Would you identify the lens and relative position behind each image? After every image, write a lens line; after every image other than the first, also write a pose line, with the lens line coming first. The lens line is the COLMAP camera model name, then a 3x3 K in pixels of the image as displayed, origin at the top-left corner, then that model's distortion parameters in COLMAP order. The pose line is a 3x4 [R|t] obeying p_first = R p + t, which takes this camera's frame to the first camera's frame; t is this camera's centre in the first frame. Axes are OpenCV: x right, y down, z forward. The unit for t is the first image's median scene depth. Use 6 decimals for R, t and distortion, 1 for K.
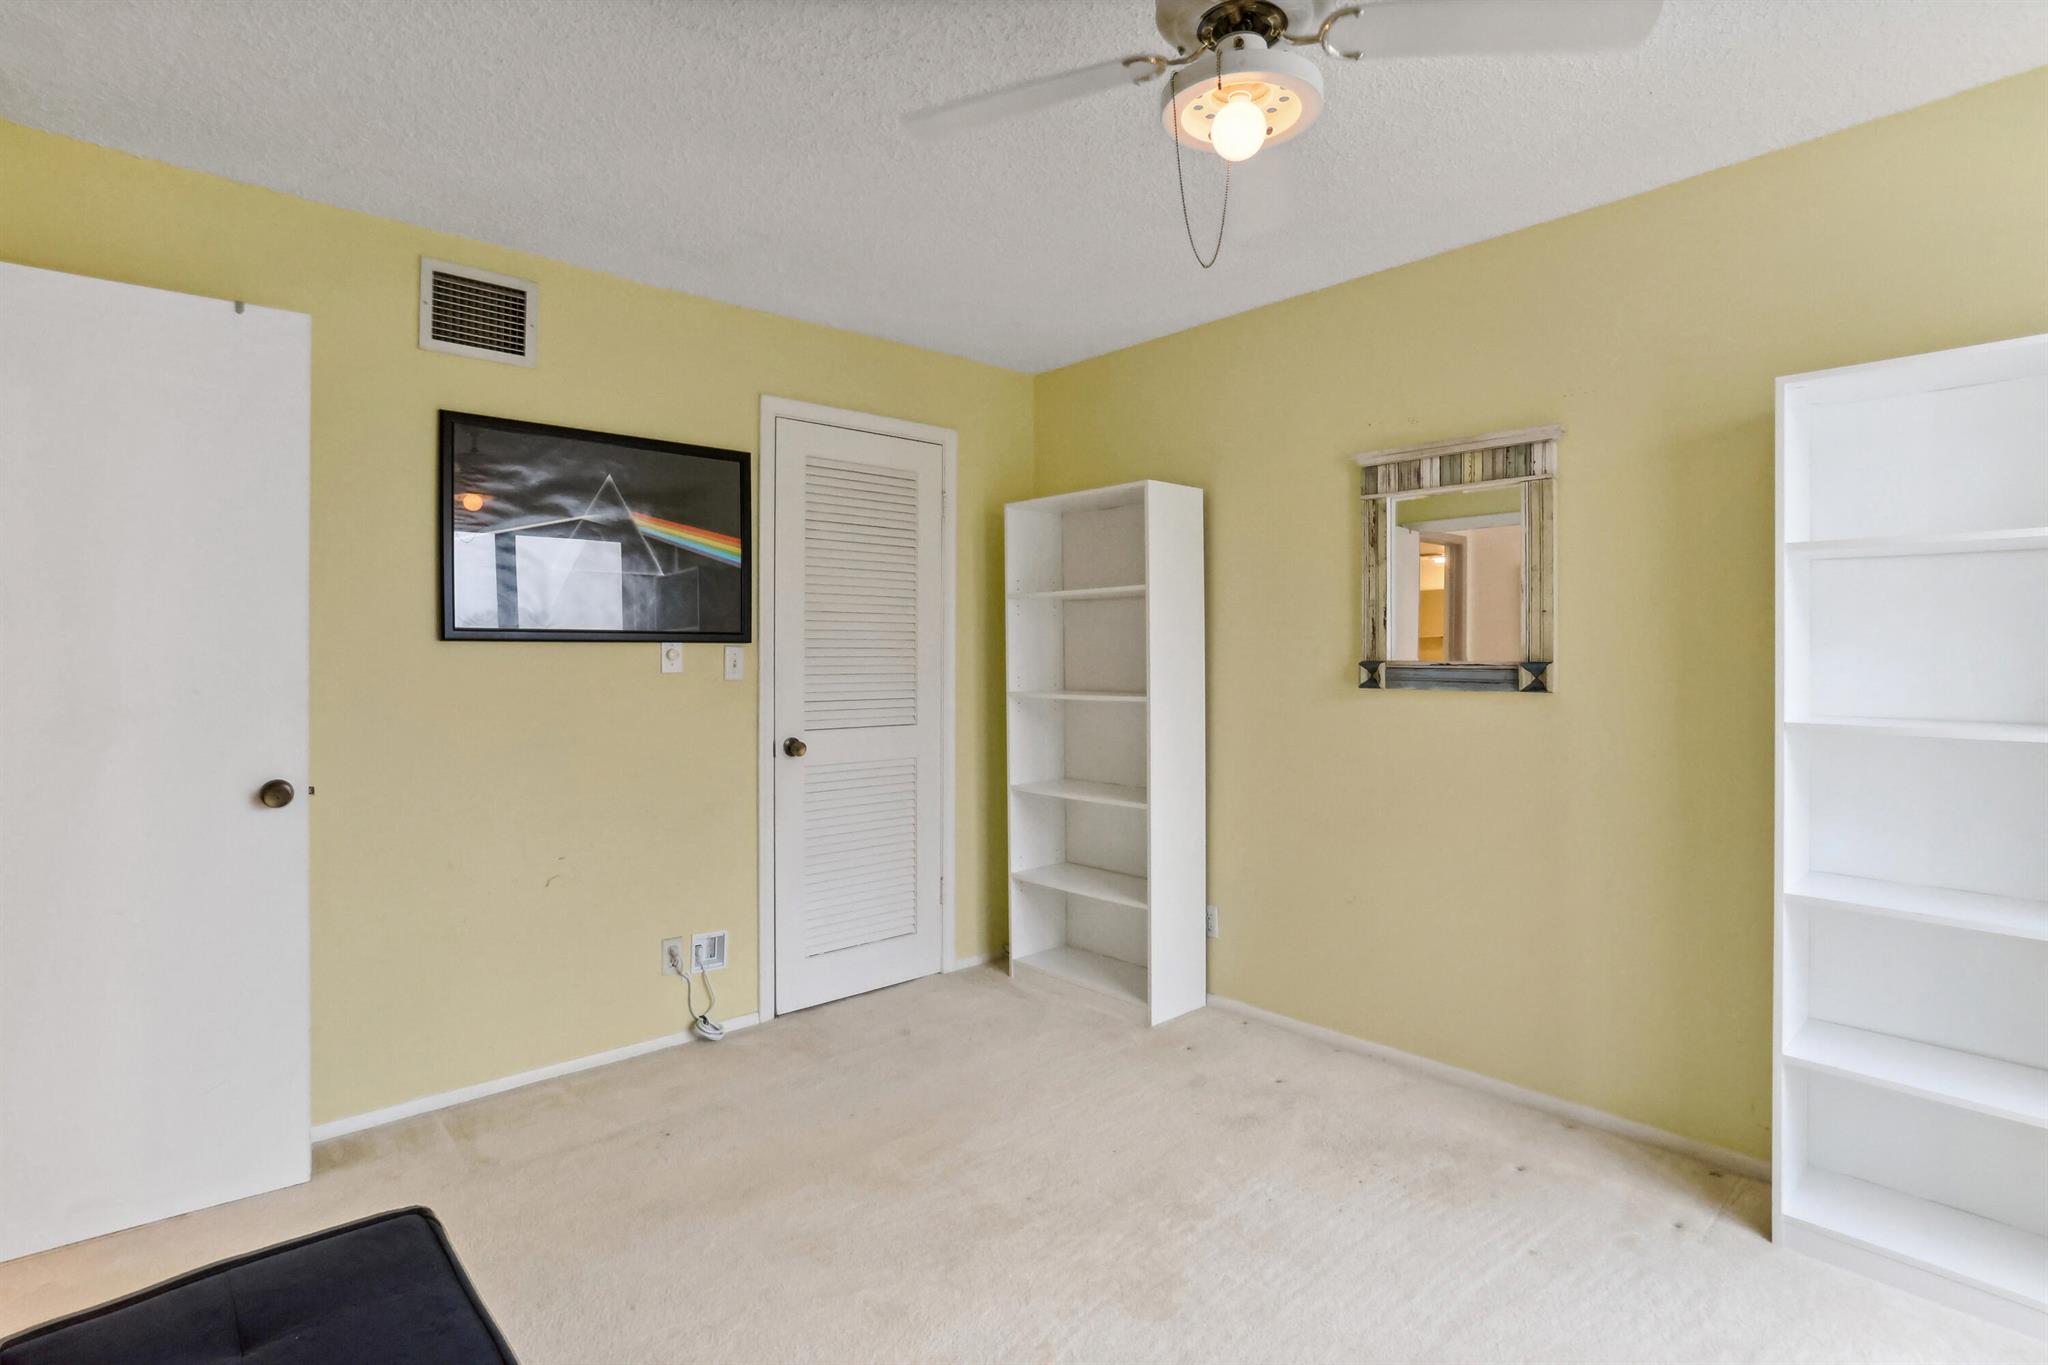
lens RADIAL K [[1031.3, 0, 1045.8], [0, 1031.3, 650.2], [0, 0, 1]] dist [-0.027590, 0.012065]
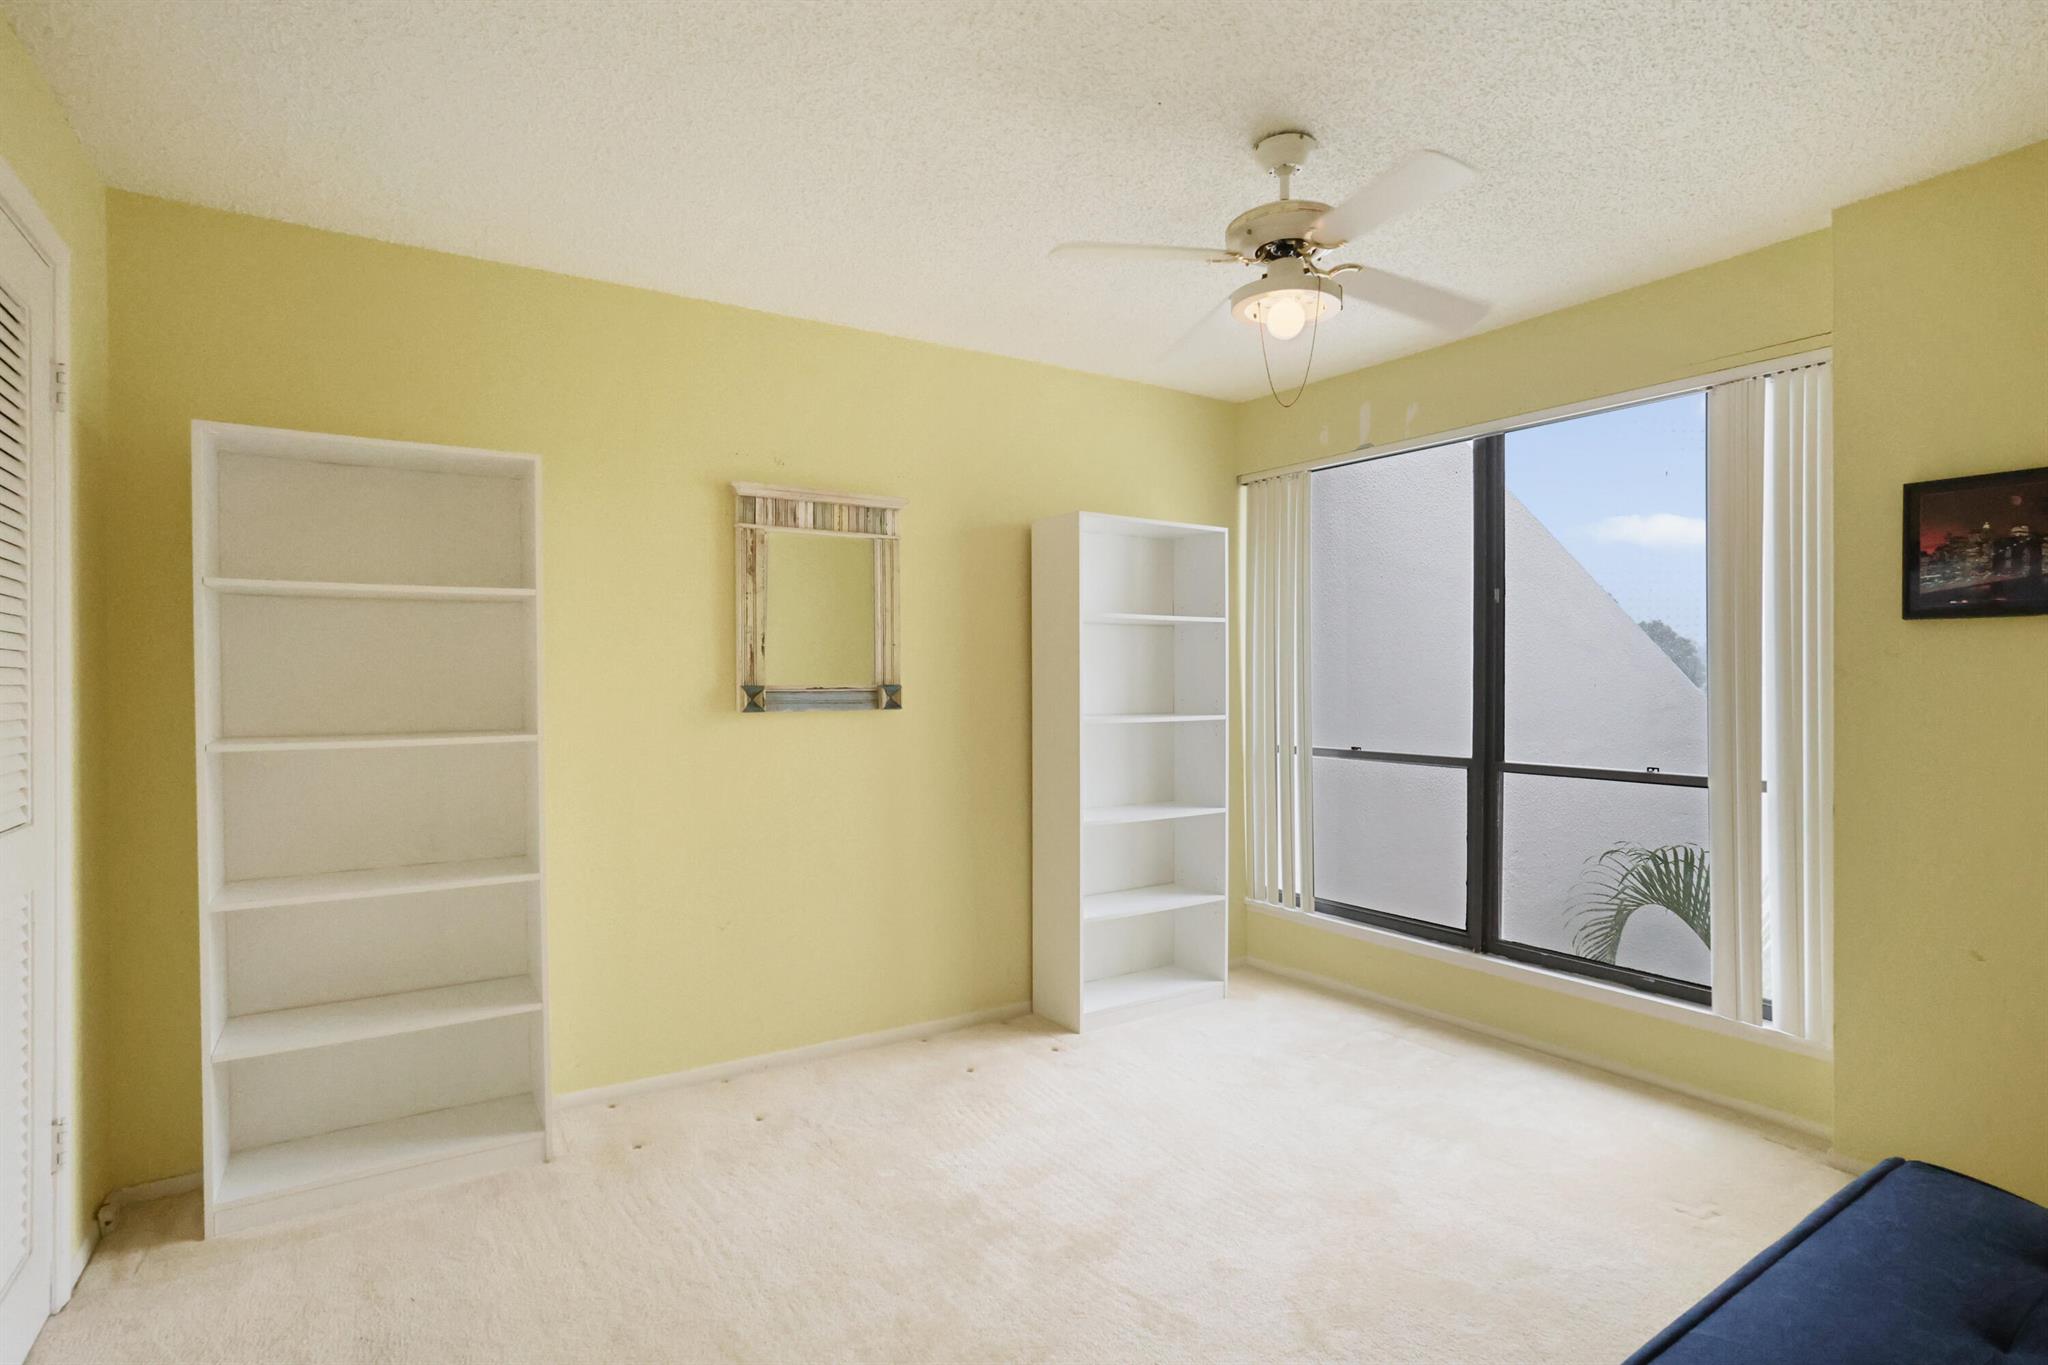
lens RADIAL K [[1031.3, 0, 1027.3], [0, 1031.3, 682.3], [0, 0, 1]] dist [-0.027590, 0.012065]
pose [[0.163500, -0.001000, 0.986543, -0.682645], [0.002897, 0.999996, 0.000534, 0.007426], [-0.986539, 0.002770, 0.163502, 0.586074]]
